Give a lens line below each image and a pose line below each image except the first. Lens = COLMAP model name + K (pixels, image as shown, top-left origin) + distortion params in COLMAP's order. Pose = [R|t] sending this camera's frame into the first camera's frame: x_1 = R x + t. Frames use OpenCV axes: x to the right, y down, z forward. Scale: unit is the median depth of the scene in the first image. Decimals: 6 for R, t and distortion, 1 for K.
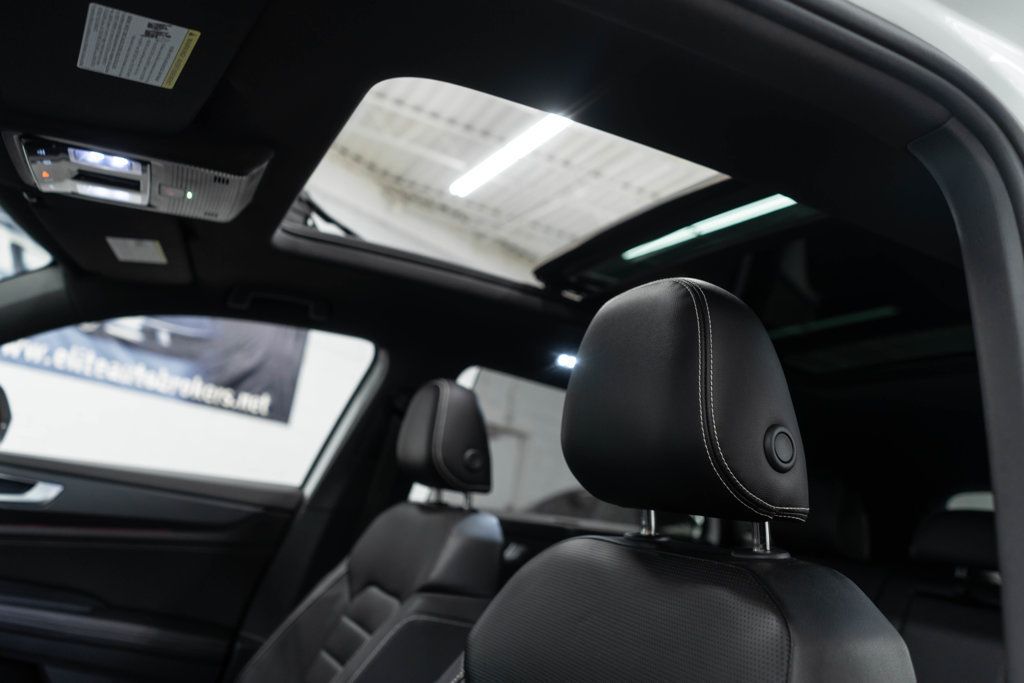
lens RADIAL K [[801.9, 0, 512.7], [0, 801.9, 341.7], [0, 0, 1]] dist [-0.007687, 0.000726]
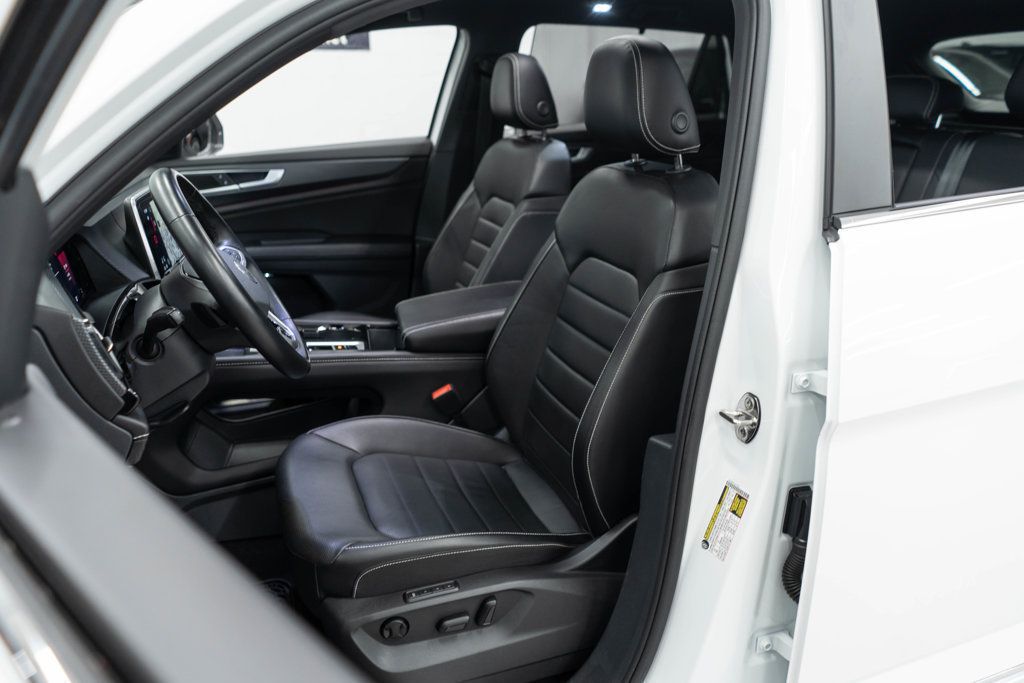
lens RADIAL K [[801.9, 0, 512.1], [0, 801.9, 341.6], [0, 0, 1]] dist [-0.007687, 0.000726]
pose [[0.978862, -0.139225, -0.149822, 0.054236], [0.195406, 0.852915, 0.484099, -0.203307], [0.060387, -0.503142, 0.862091, -0.484156]]
